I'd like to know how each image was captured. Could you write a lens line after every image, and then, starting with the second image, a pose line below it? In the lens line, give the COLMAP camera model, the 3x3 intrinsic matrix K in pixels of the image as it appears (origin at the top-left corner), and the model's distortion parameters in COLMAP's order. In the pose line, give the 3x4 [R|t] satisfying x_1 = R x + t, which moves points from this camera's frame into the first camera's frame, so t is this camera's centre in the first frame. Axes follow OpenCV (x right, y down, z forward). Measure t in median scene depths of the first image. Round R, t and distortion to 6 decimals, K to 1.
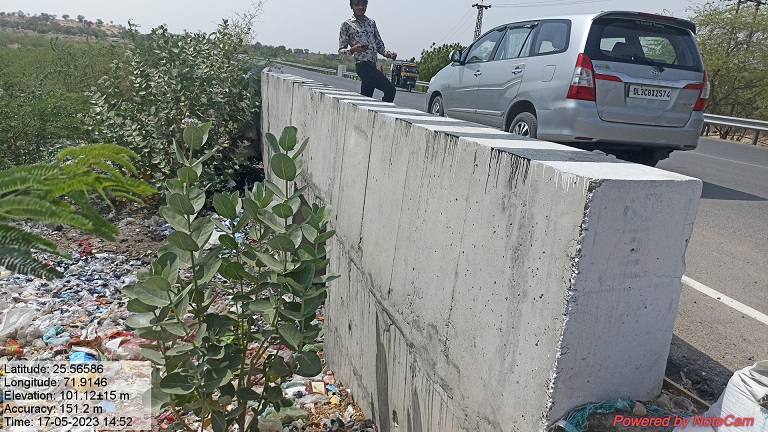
lens RADIAL K [[565.2, 0, 384.0], [0, 565.2, 216.0], [0, 0, 1]] dist [0.052663, -0.047331]
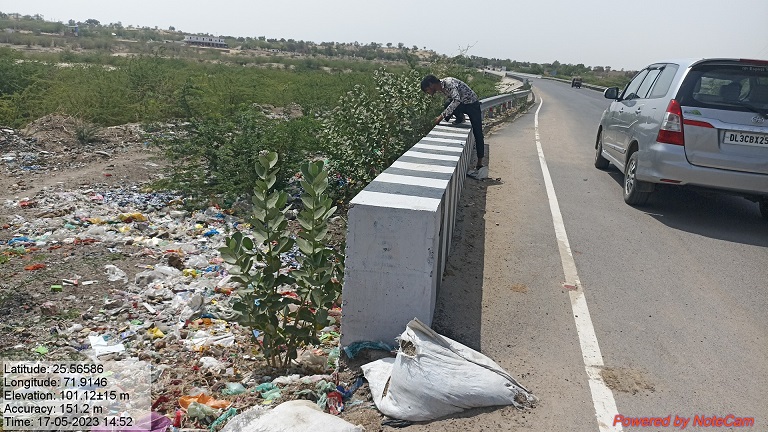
lens RADIAL K [[565.2, 0, 384.0], [0, 565.2, 216.0], [0, 0, 1]] dist [0.052663, -0.047331]
pose [[0.878809, 0.104637, -0.465560, 0.381877], [-0.119064, 0.992885, -0.001595, -0.010307], [0.462080, 0.056834, 0.885015, -0.146155]]
